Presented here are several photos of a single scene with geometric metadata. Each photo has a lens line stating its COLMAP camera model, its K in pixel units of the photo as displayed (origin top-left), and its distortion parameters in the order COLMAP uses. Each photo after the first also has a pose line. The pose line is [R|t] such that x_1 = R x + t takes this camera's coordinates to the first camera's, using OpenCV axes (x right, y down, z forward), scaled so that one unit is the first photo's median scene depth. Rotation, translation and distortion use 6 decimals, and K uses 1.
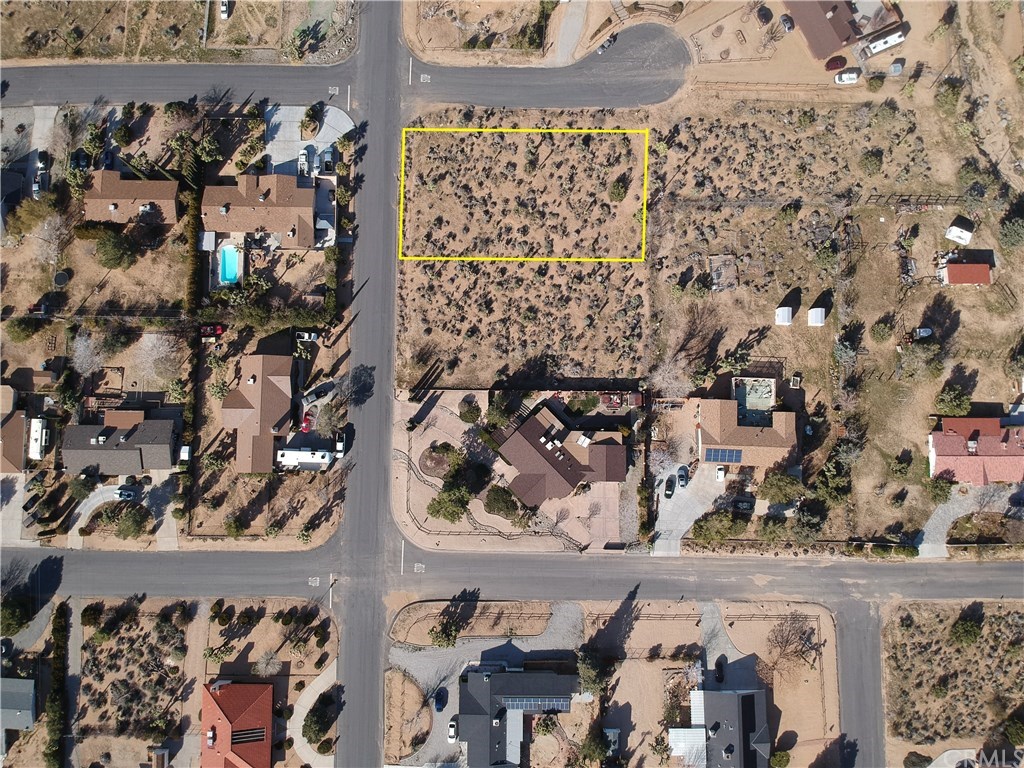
lens RADIAL K [[750.6, 0, 510.4], [0, 750.6, 384.9], [0, 0, 1]] dist [0.116108, -0.208888]
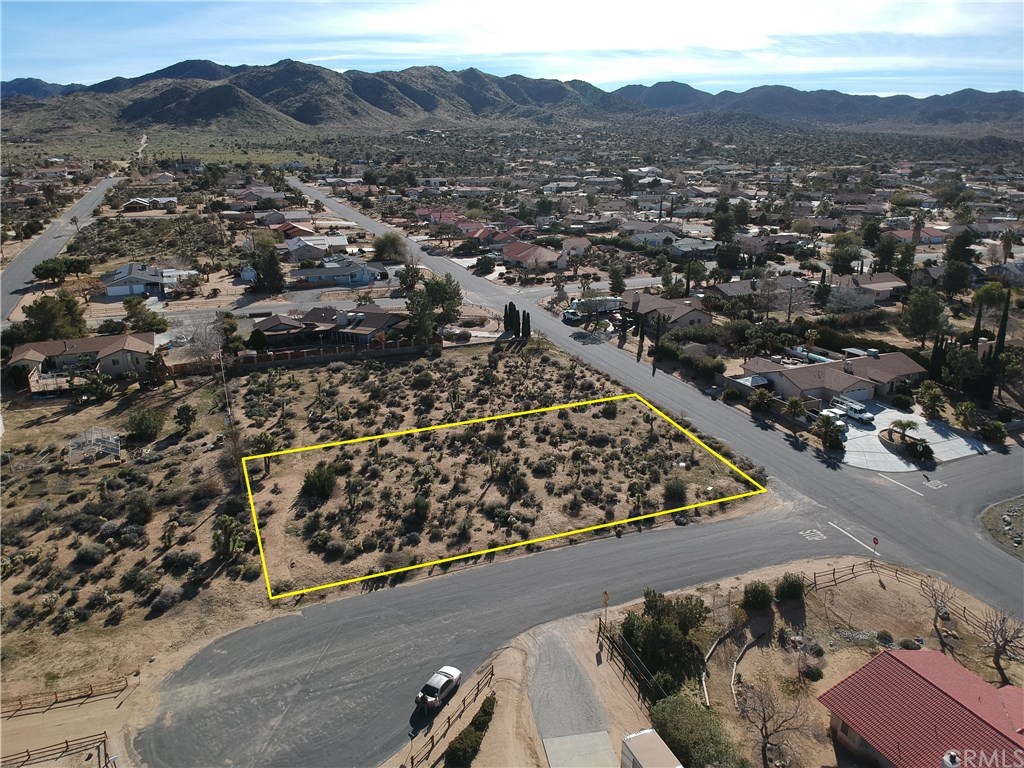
lens RADIAL K [[750.6, 0, 510.4], [0, 750.6, 384.9], [0, 0, 1]] dist [0.116108, -0.208888]
pose [[-0.917079, 0.130534, -0.376731, 0.207880], [-0.396229, -0.193236, 0.897587, -0.736762], [0.044368, 0.972430, 0.228934, 0.843188]]
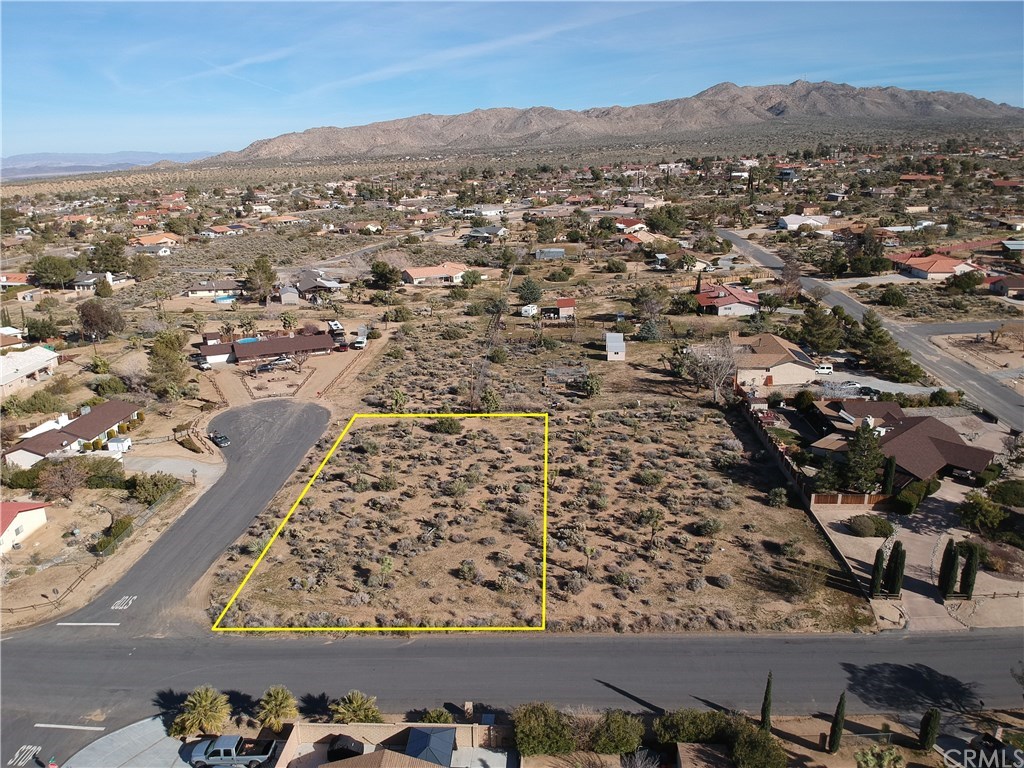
lens RADIAL K [[750.6, 0, 510.4], [0, 750.6, 384.9], [0, 0, 1]] dist [0.116108, -0.208888]
pose [[0.049256, -0.303066, 0.951696, -0.499870], [0.996306, 0.082021, -0.025445, -0.186956], [-0.070348, 0.949433, 0.305986, 0.759944]]
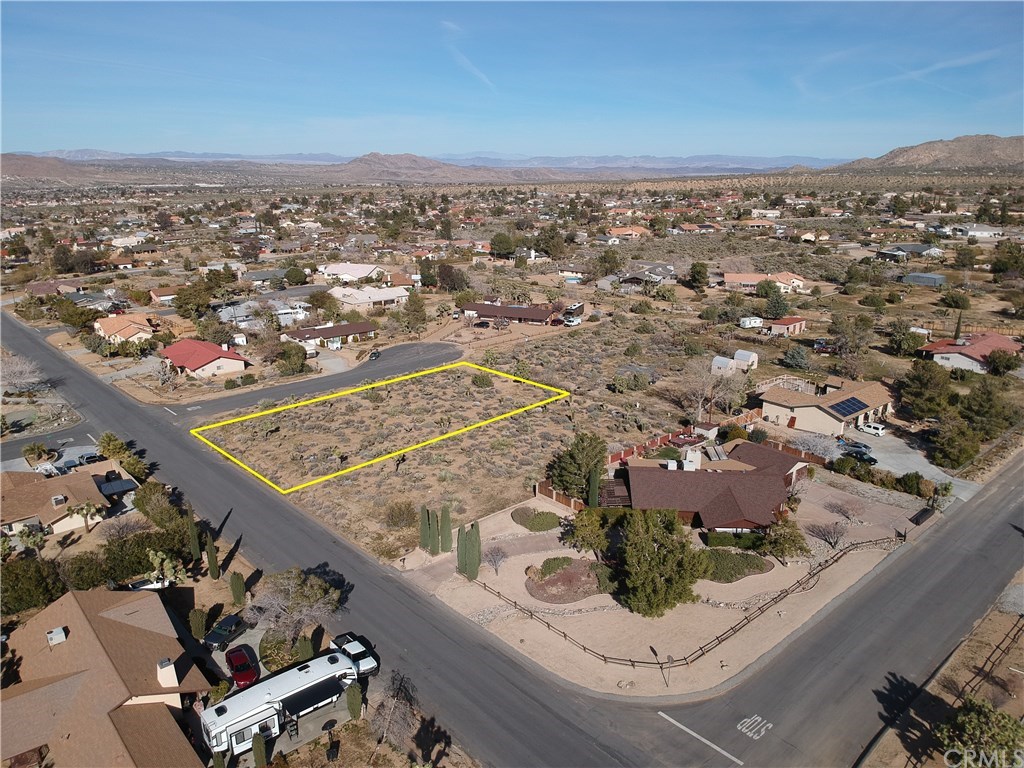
lens RADIAL K [[750.6, 0, 510.4], [0, 750.6, 384.9], [0, 0, 1]] dist [0.116108, -0.208888]
pose [[0.746246, -0.191803, 0.637439, -0.373224], [0.663012, 0.299653, -0.686020, 0.343434], [-0.059430, 0.934569, 0.350783, 0.716627]]
